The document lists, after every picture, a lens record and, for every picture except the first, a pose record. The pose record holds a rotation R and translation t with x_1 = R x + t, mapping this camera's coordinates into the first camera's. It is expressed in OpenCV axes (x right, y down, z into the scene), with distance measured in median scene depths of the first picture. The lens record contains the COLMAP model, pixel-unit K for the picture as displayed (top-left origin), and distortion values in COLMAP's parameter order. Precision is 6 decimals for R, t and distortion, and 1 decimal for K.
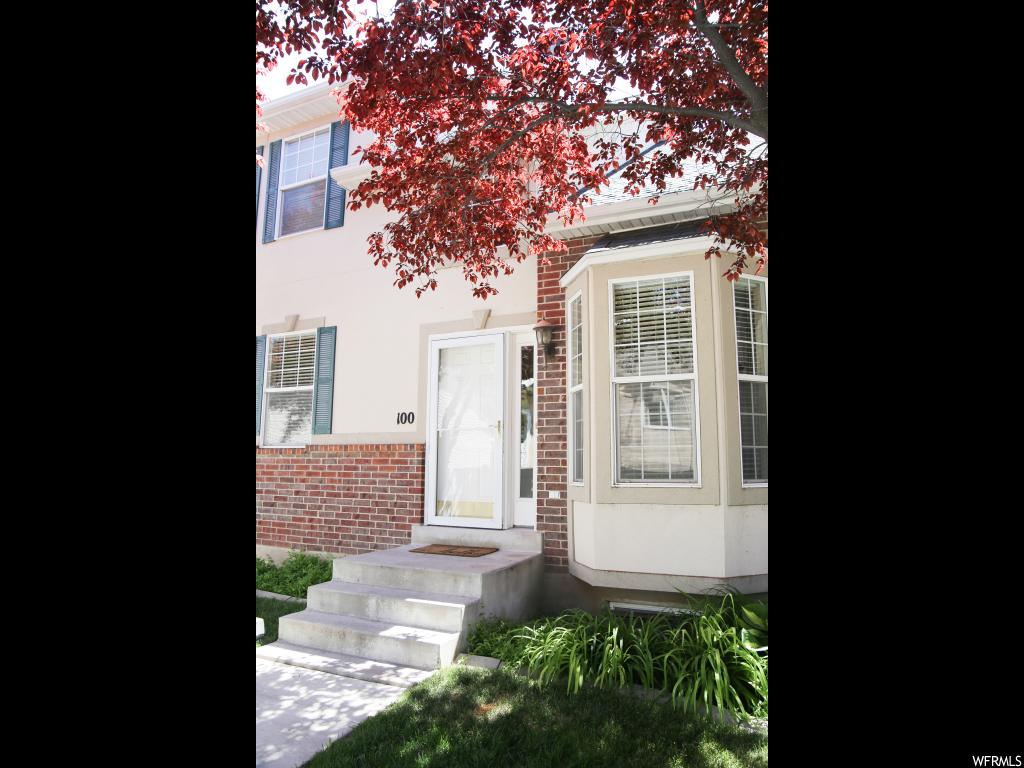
lens RADIAL K [[778.7, 0, 512.0], [0, 778.7, 384.0], [0, 0, 1]] dist [-0.070743, 0.002160]
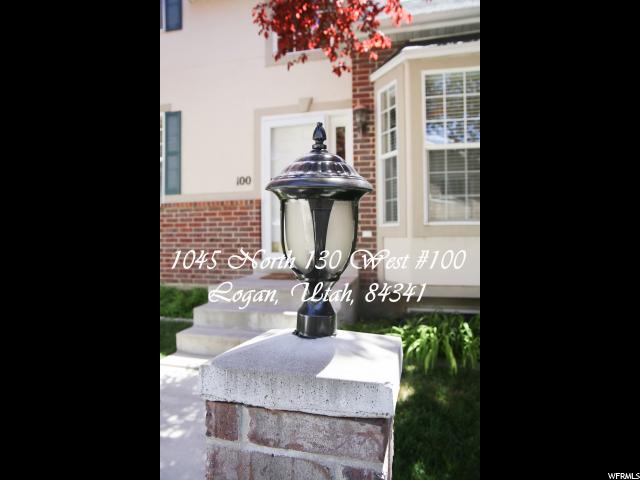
lens RADIAL K [[486.7, 0, 320.0], [0, 486.7, 240.0], [0, 0, 1]] dist [-0.070743, 0.002160]
pose [[0.977189, -0.022883, 0.211136, -0.204377], [-0.003097, 0.992537, 0.121906, 0.046624], [-0.212350, -0.119779, 0.969825, 0.172533]]
